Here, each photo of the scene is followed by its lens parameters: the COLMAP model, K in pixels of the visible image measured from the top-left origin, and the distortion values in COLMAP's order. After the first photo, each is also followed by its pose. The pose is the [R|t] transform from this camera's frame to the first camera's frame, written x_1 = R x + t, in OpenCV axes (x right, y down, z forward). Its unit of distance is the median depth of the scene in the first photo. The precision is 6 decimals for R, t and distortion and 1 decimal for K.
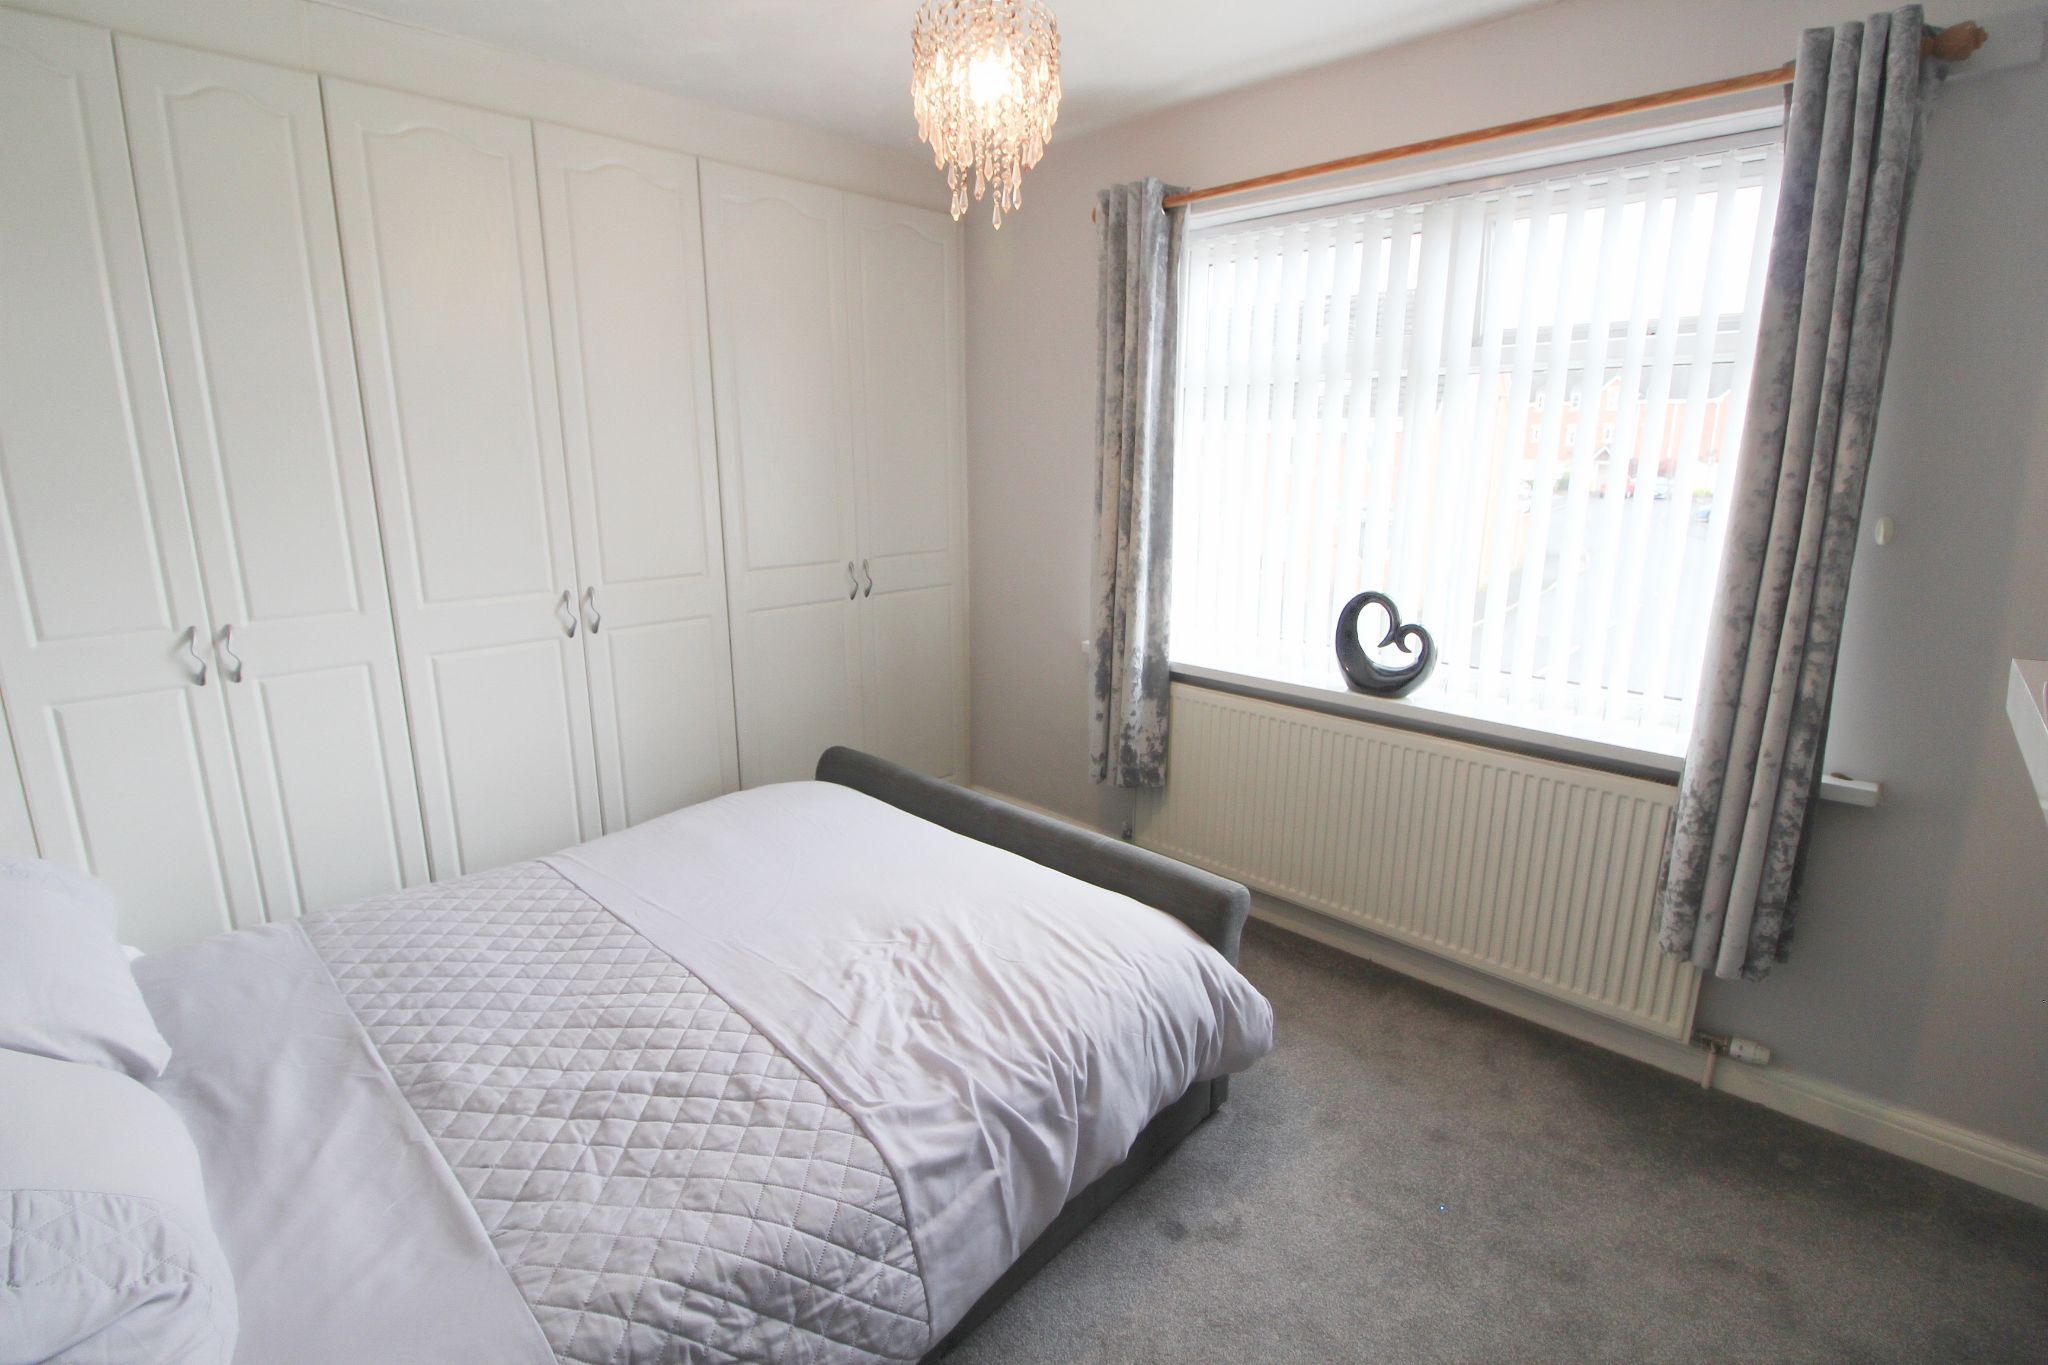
lens RADIAL K [[942.2, 0, 1019.0], [0, 942.2, 666.5], [0, 0, 1]] dist [0.002860, -0.015336]
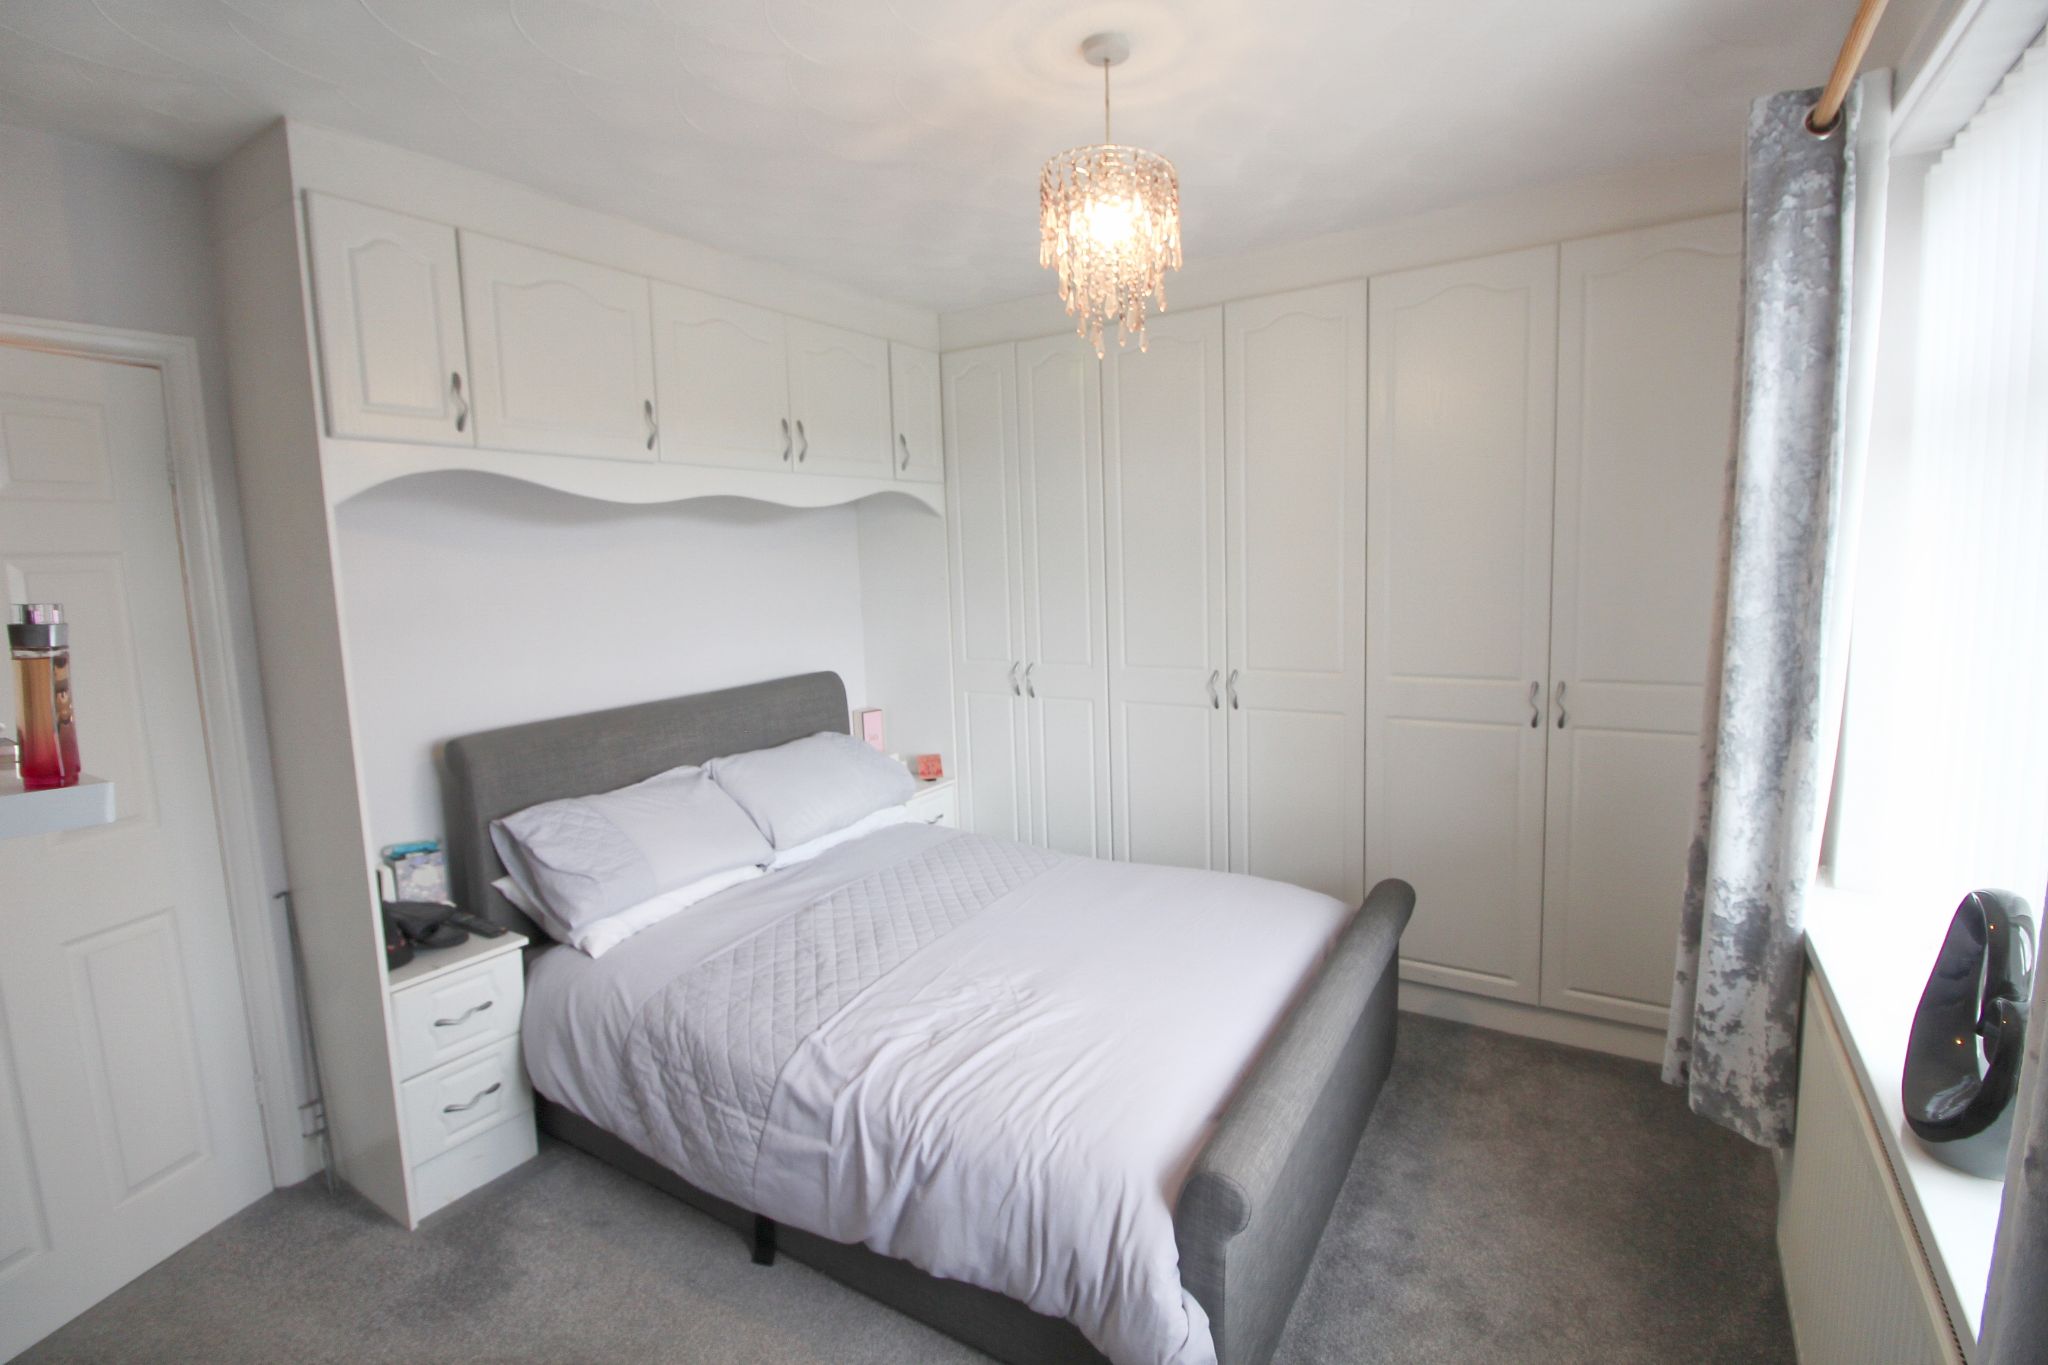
lens RADIAL K [[942.2, 0, 1019.0], [0, 942.2, 666.5], [0, 0, 1]] dist [0.002860, -0.015336]
pose [[0.200049, 0.107723, -0.973846, 1.032018], [-0.180422, 0.980991, 0.071450, -0.197785], [0.963031, 0.161410, 0.215682, 0.765156]]
